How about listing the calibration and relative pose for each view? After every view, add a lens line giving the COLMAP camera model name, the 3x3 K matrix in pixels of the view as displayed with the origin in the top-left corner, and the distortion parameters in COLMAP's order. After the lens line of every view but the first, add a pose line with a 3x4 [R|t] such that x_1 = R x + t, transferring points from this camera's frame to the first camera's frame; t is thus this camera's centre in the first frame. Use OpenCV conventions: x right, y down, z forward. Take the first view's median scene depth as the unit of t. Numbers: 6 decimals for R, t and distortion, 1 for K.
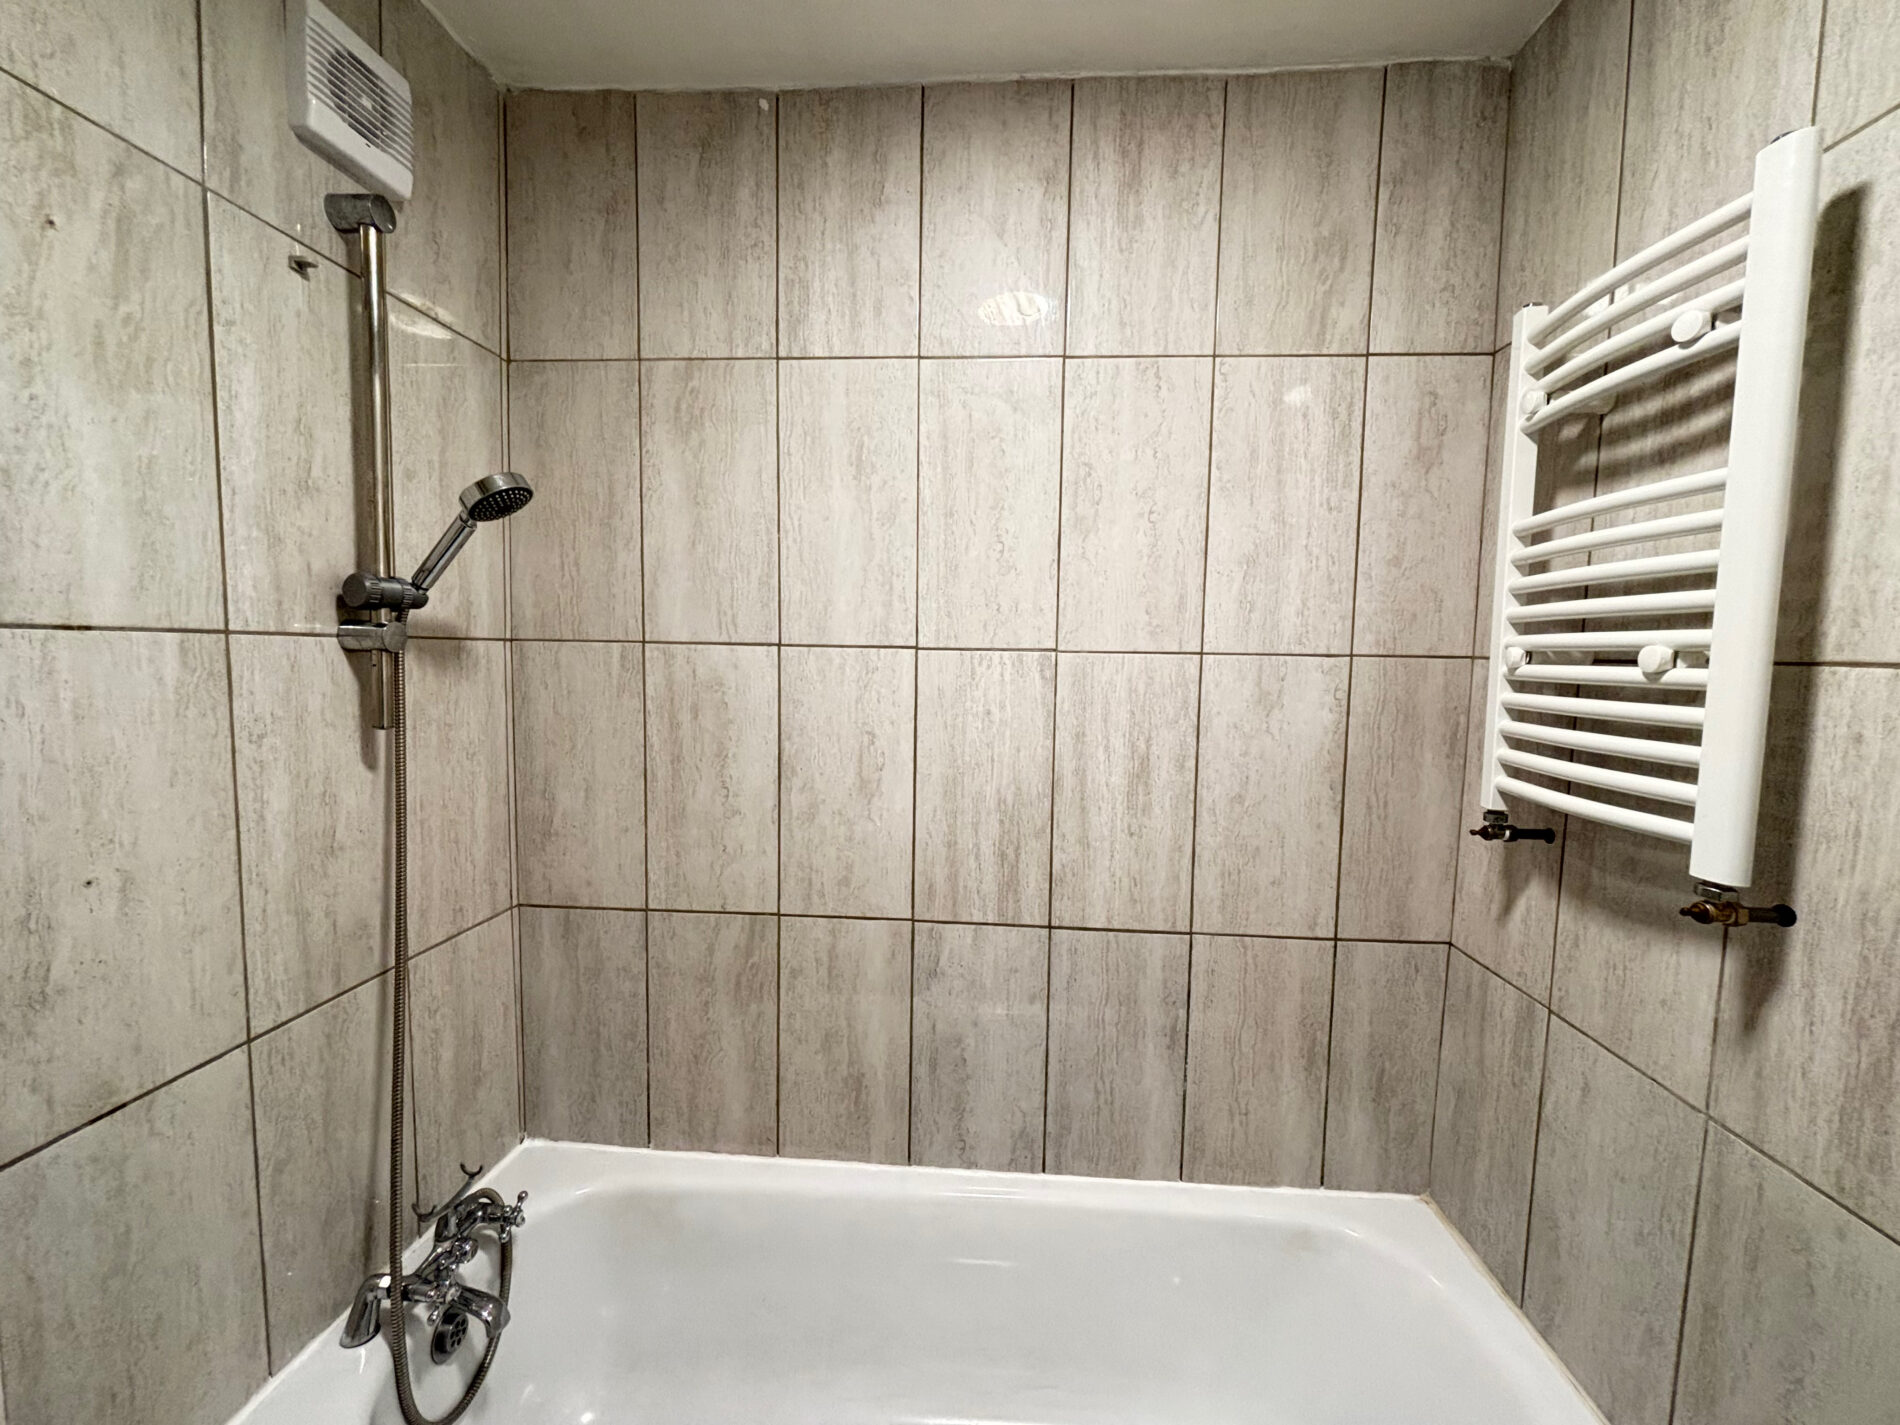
lens RADIAL K [[766.9, 0, 953.0], [0, 766.9, 714.2], [0, 0, 1]] dist [-0.002257, 0.000265]
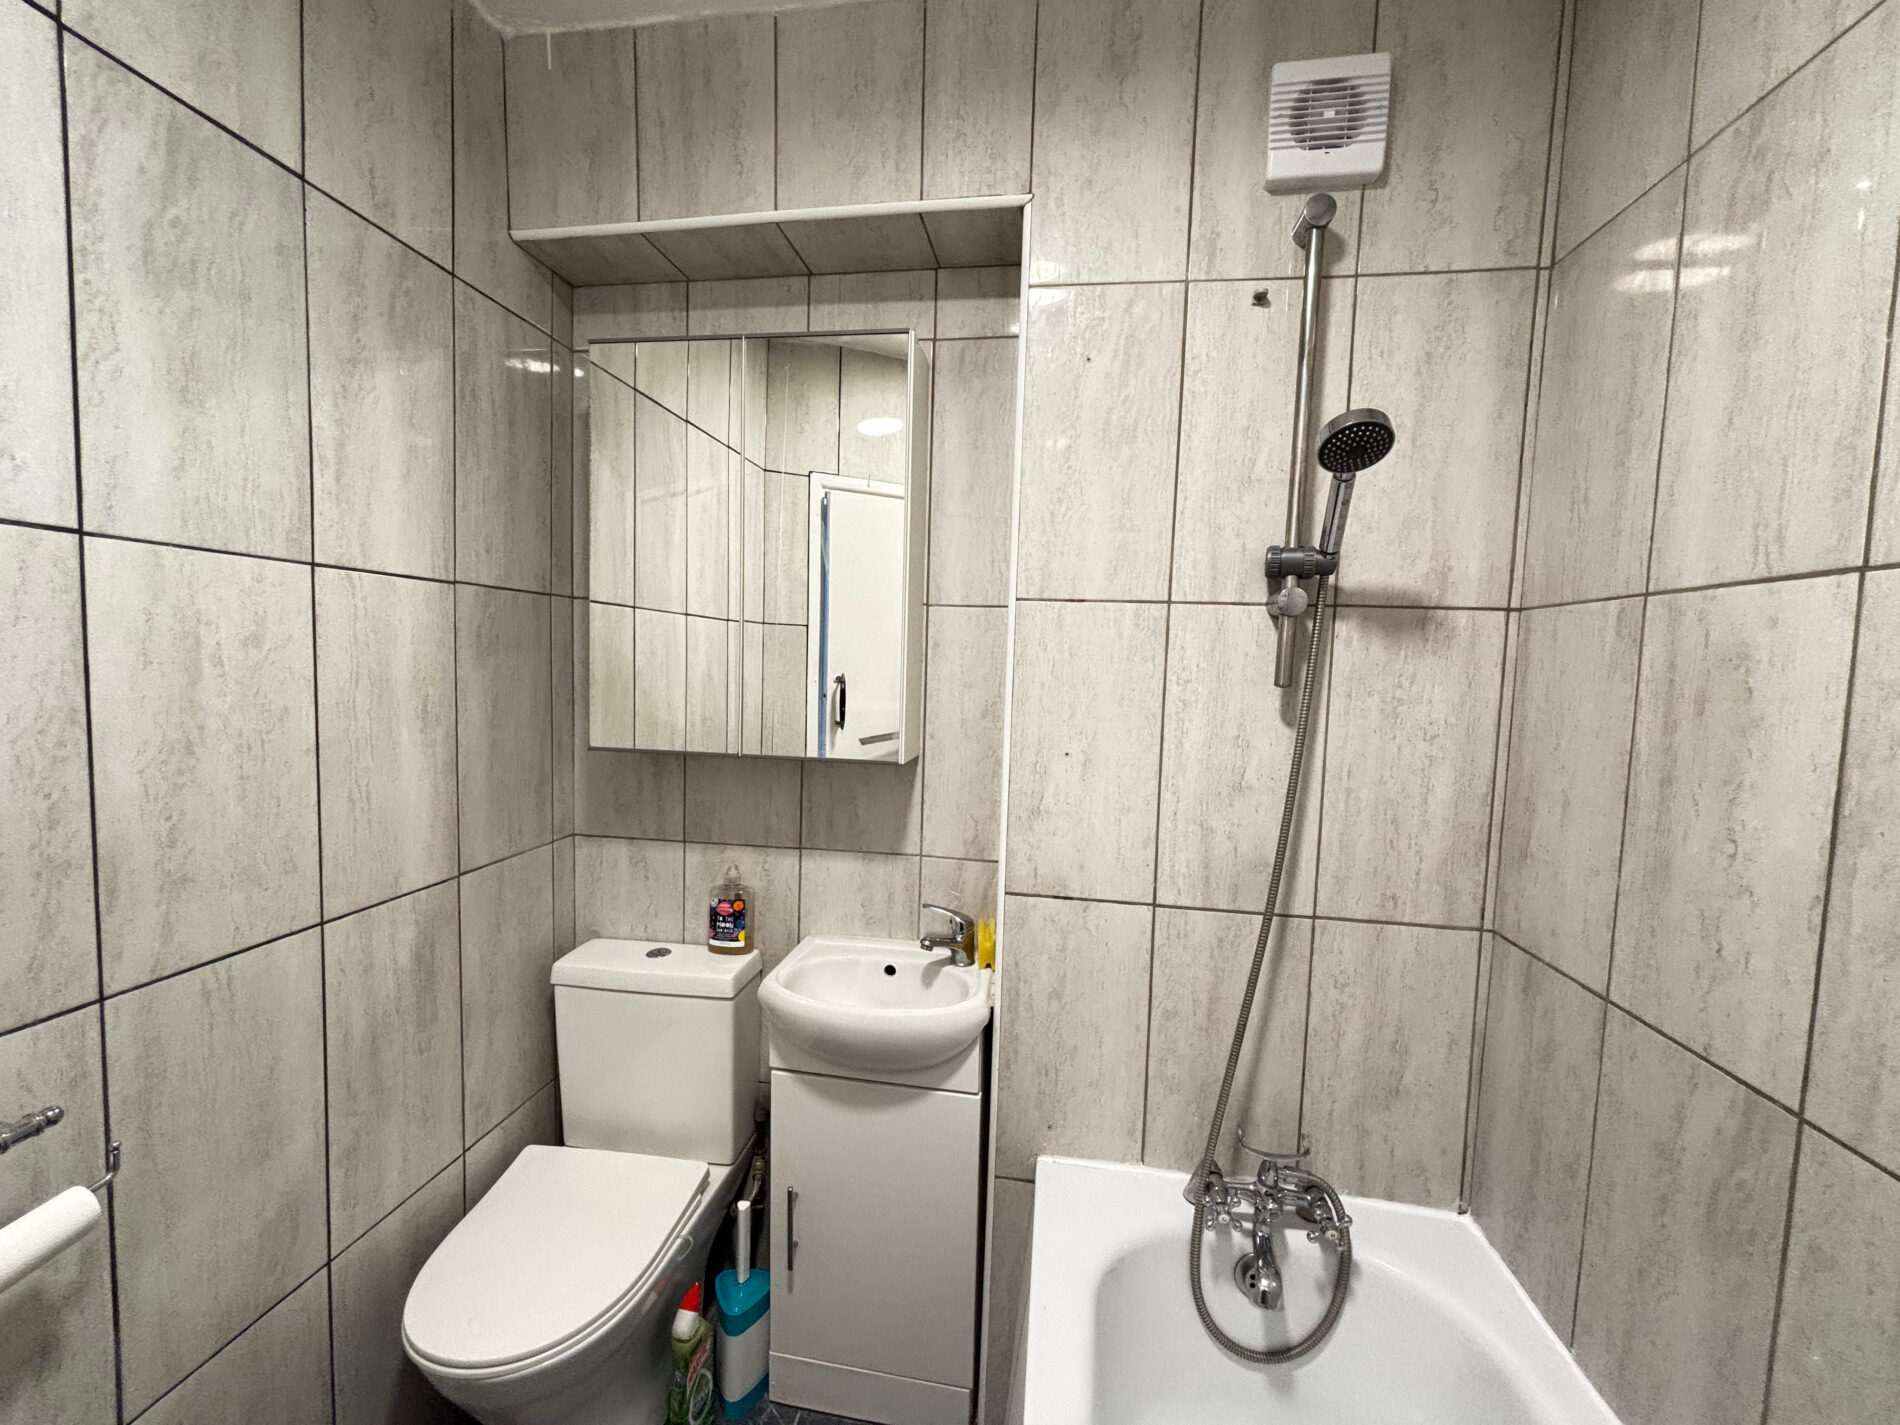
lens RADIAL K [[766.9, 0, 953.0], [0, 766.9, 714.2], [0, 0, 1]] dist [-0.002257, 0.000265]
pose [[-0.070539, 0.049175, -0.996296, 0.336035], [-0.112653, 0.992002, 0.056939, 0.041773], [0.991127, 0.116252, -0.064435, 0.529593]]
